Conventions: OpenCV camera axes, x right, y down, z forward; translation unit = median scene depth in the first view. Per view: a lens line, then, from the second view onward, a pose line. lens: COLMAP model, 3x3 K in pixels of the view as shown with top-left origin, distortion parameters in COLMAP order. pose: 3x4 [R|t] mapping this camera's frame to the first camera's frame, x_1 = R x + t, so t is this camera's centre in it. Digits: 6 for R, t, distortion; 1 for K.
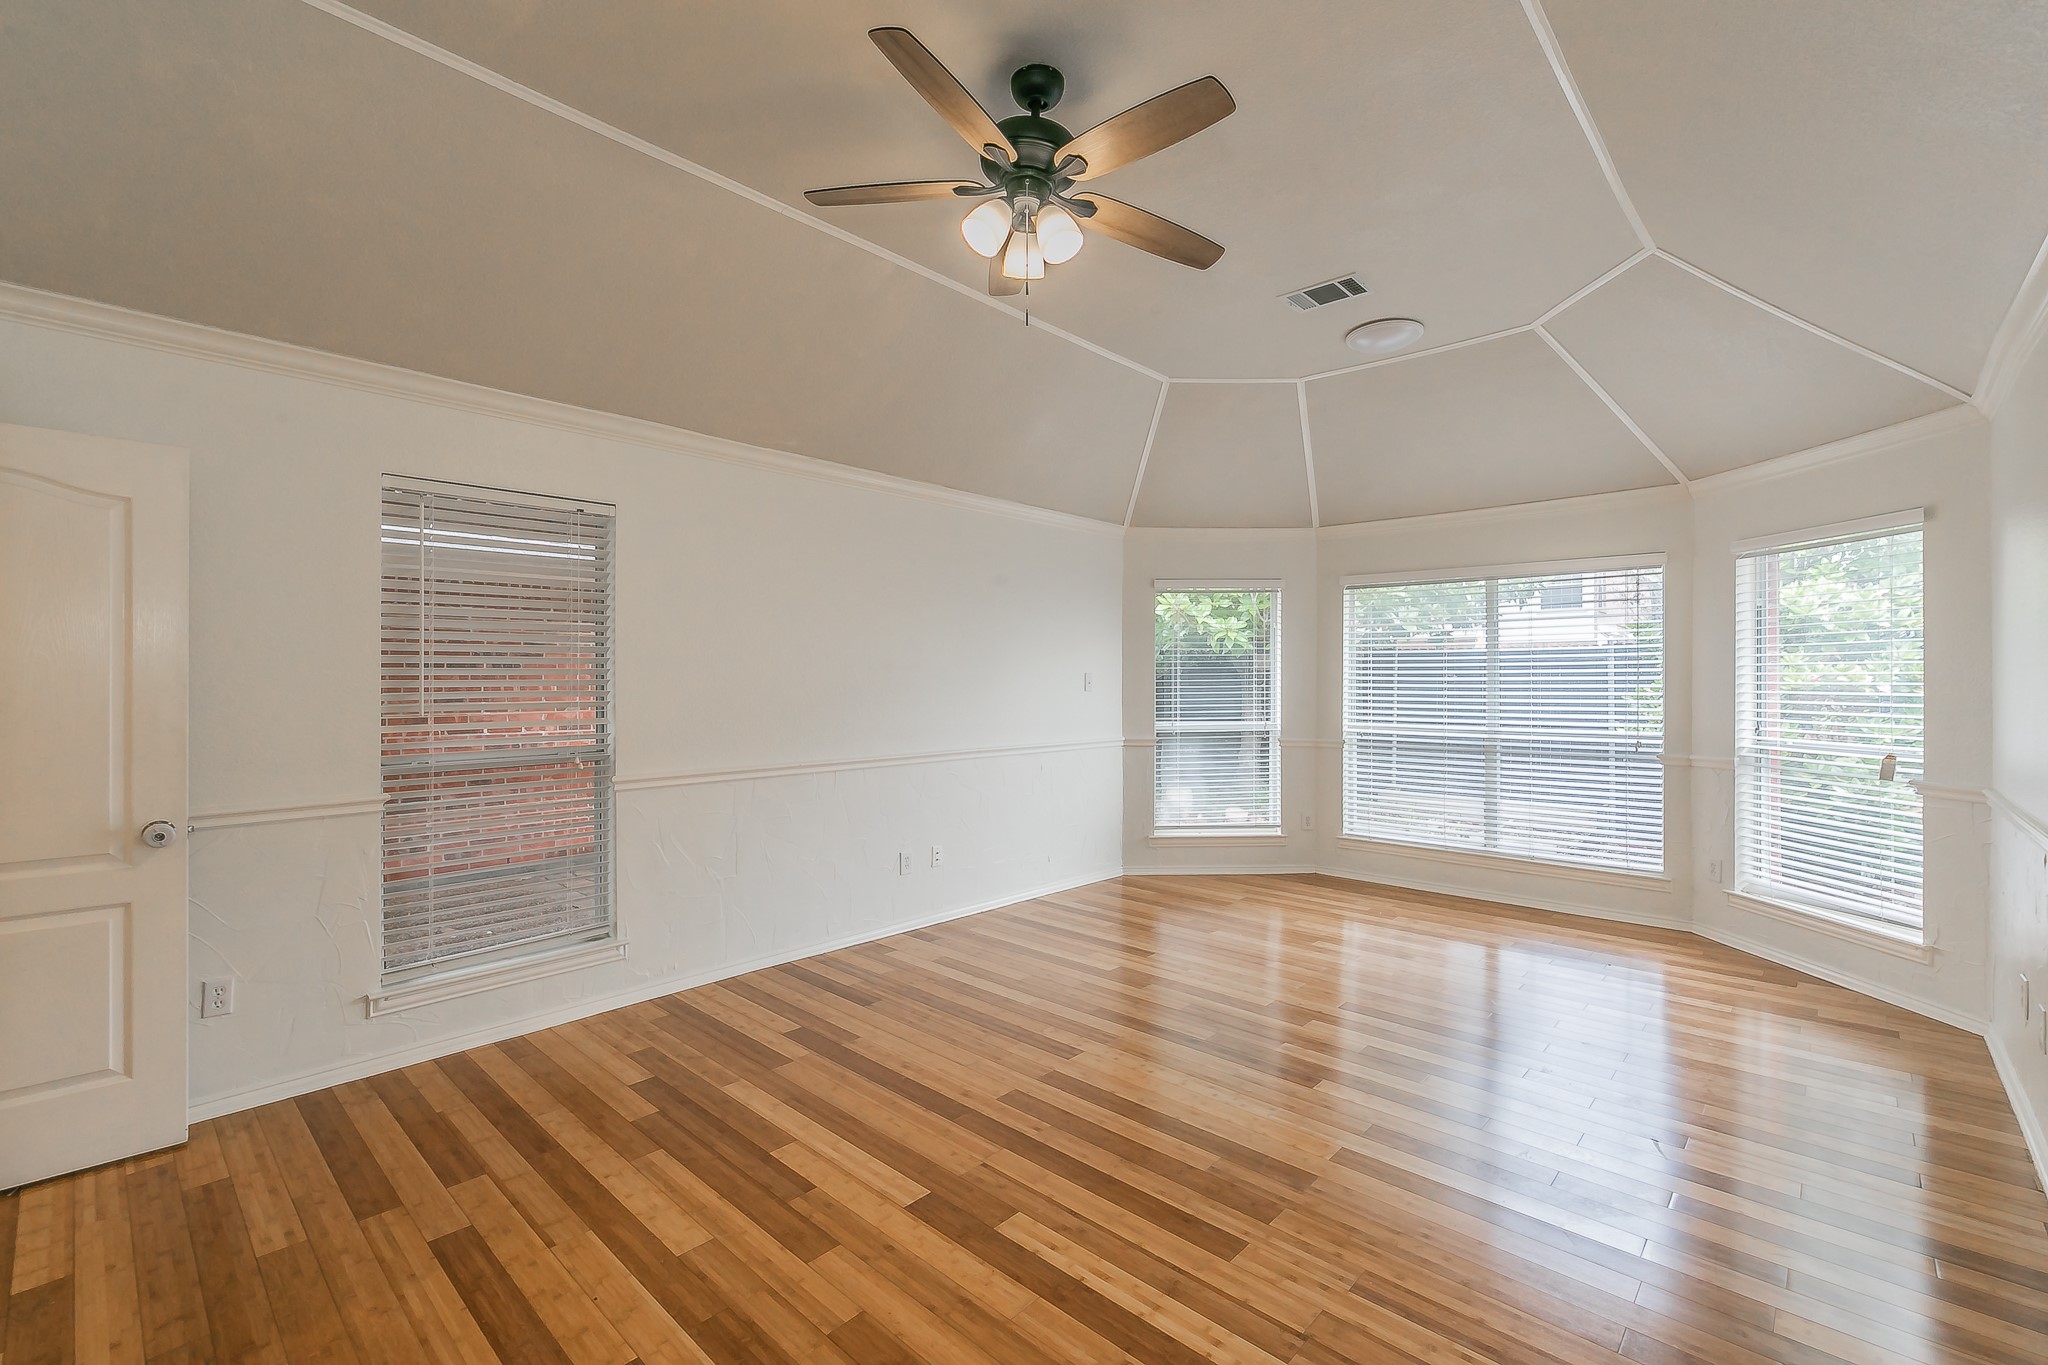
lens RADIAL K [[877.7, 0, 1026.8], [0, 877.7, 681.1], [0, 0, 1]] dist [0.000848, -0.002278]
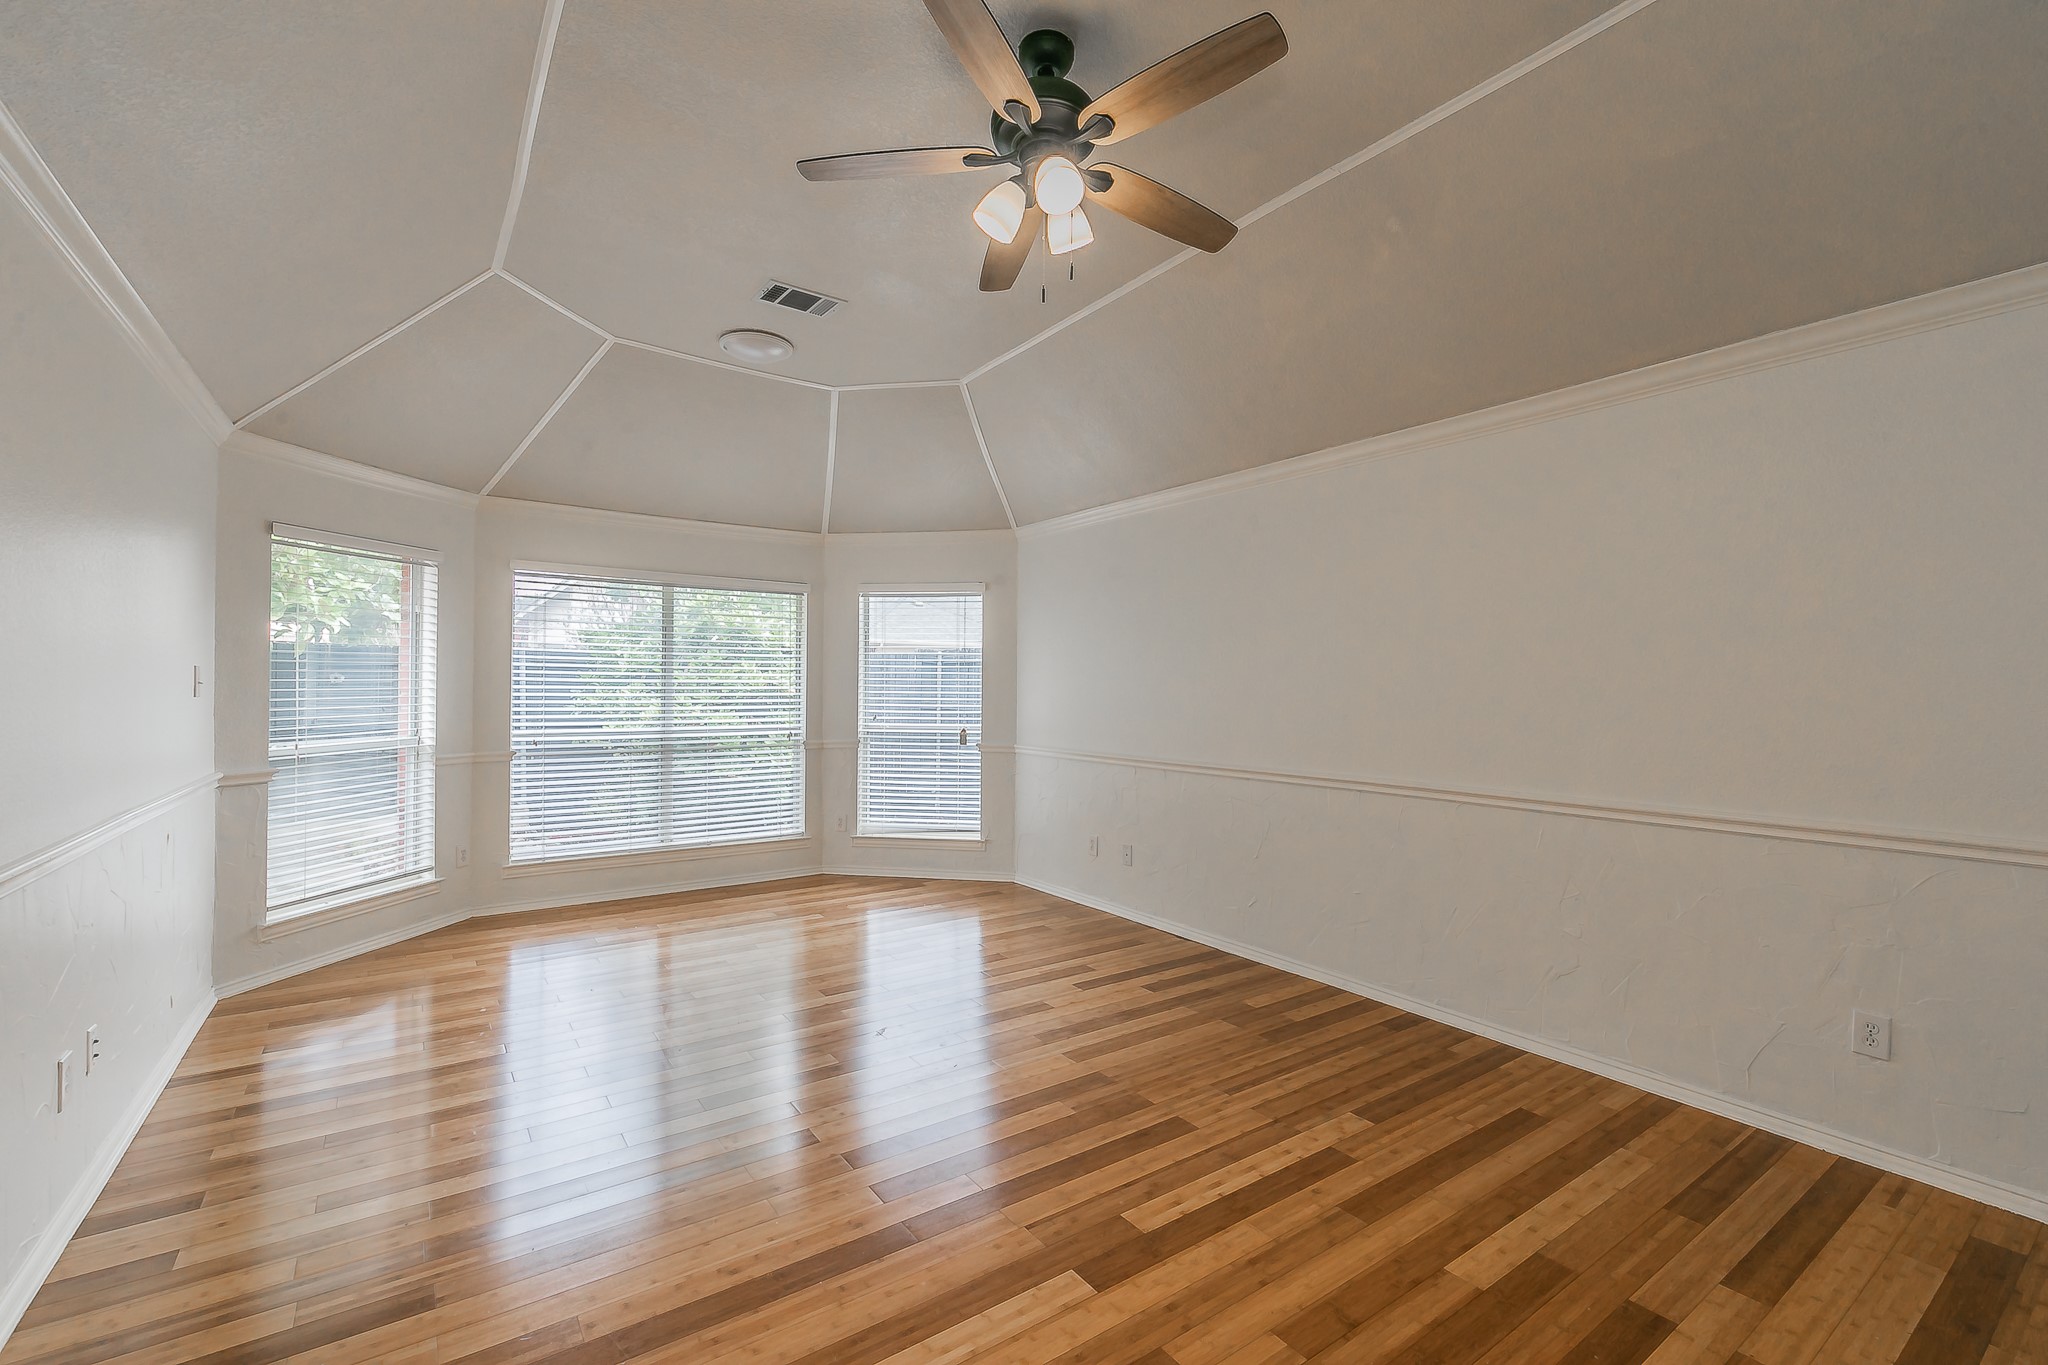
lens RADIAL K [[877.7, 0, 1032.9], [0, 877.7, 682.2], [0, 0, 1]] dist [0.000848, -0.002278]
pose [[0.203937, 0.005356, 0.978969, -0.911038], [-0.005390, 0.999976, -0.004349, 0.003309], [-0.978969, -0.004389, 0.203961, 0.808570]]
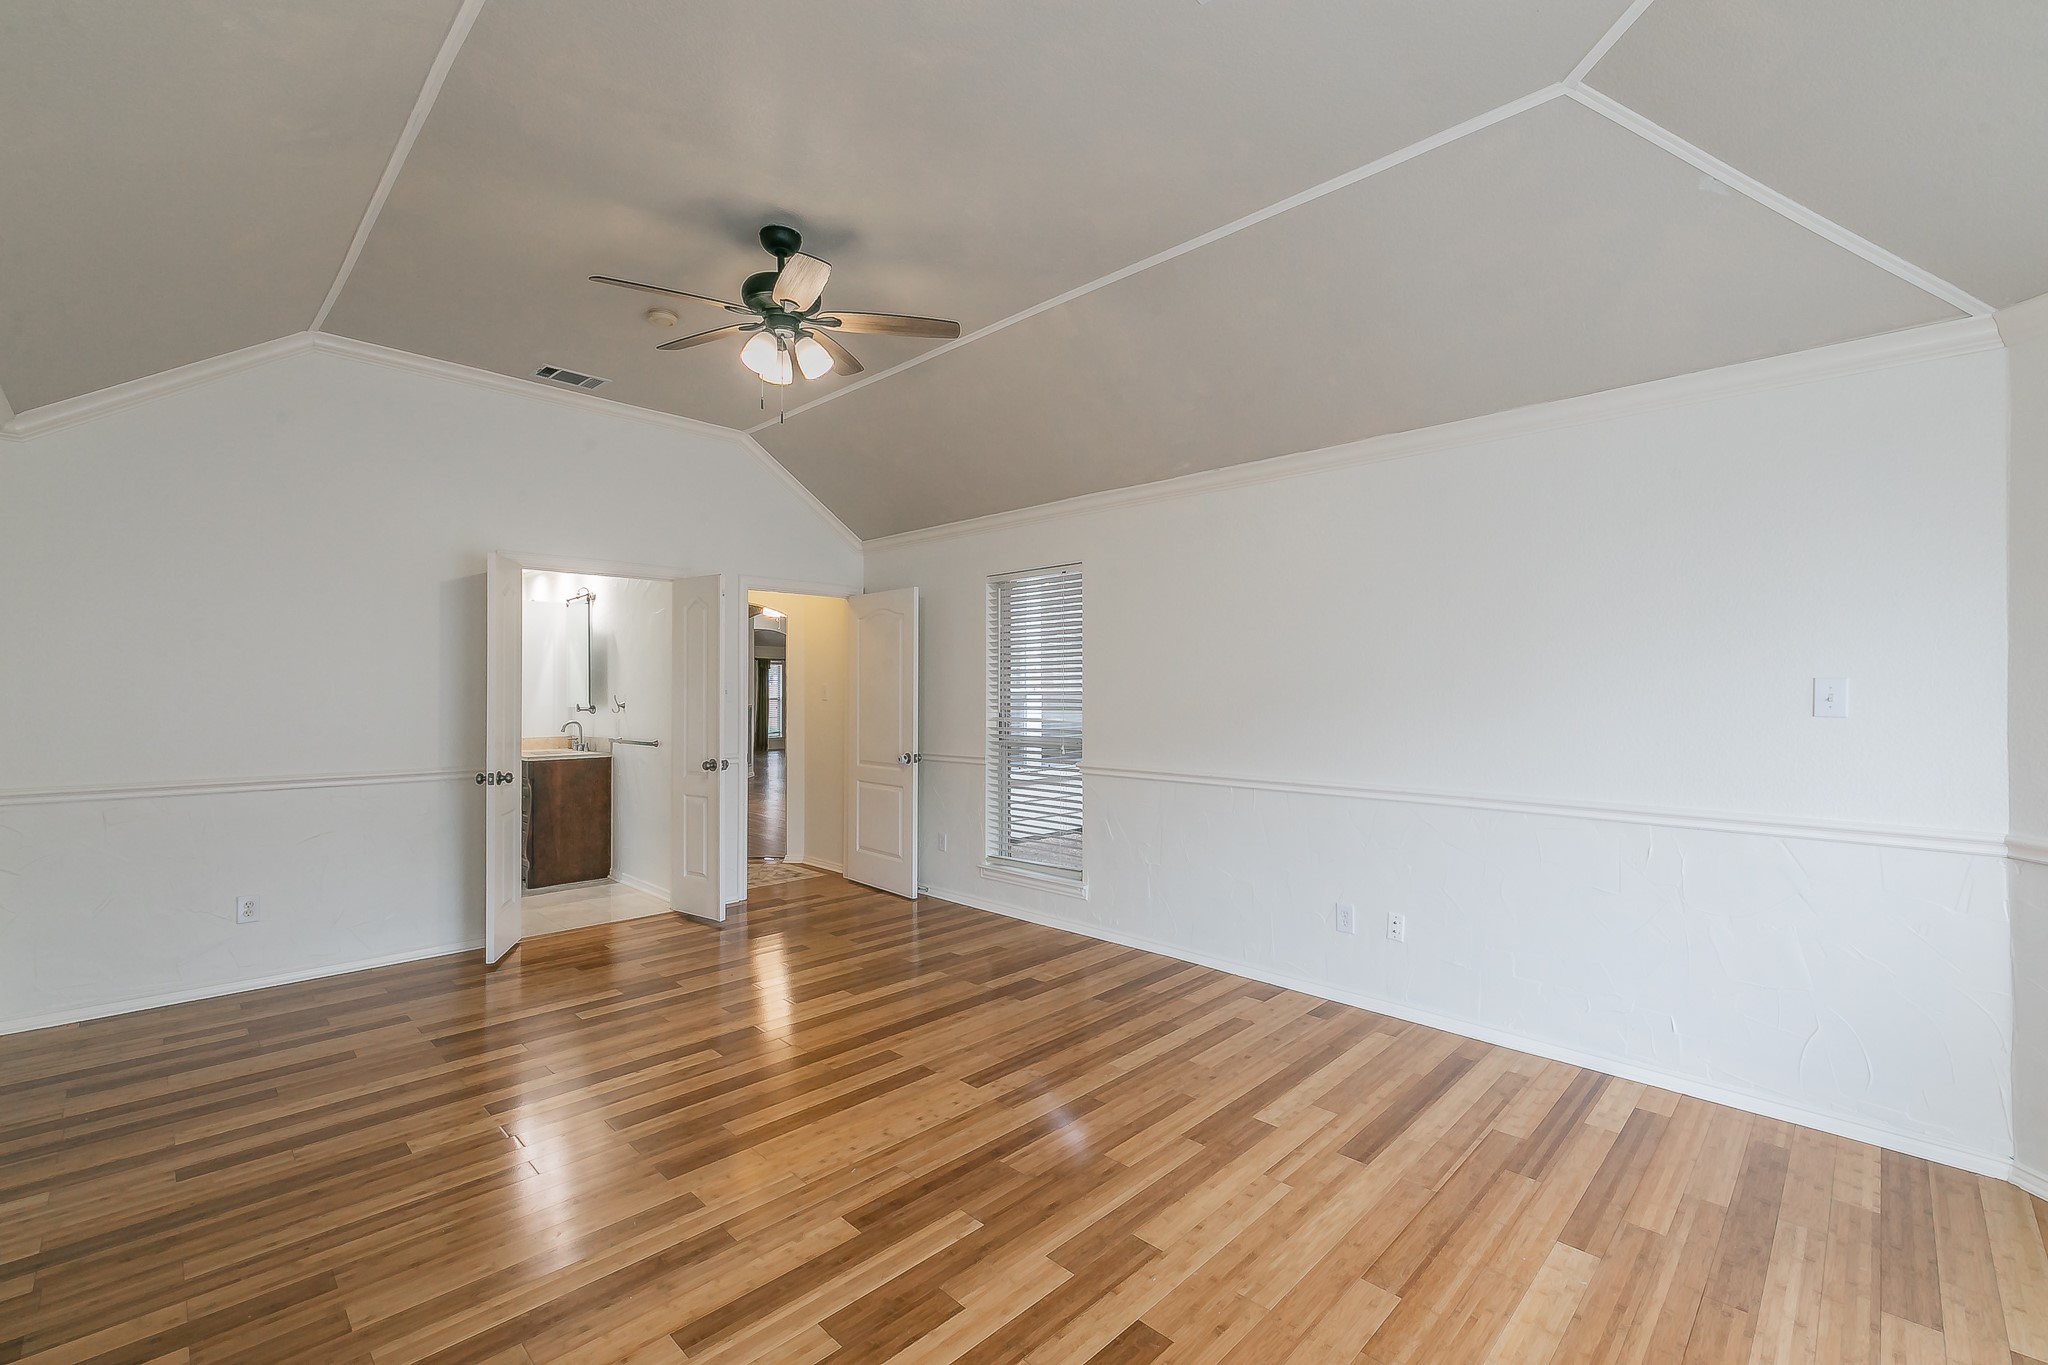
lens RADIAL K [[877.7, 0, 1025.6], [0, 877.7, 689.8], [0, 0, 1]] dist [0.000848, -0.002278]
pose [[-0.034284, -0.001811, -0.999410, 1.299084], [-0.002265, 0.999996, -0.001735, -0.002585], [0.999410, 0.002204, -0.034288, 1.401913]]
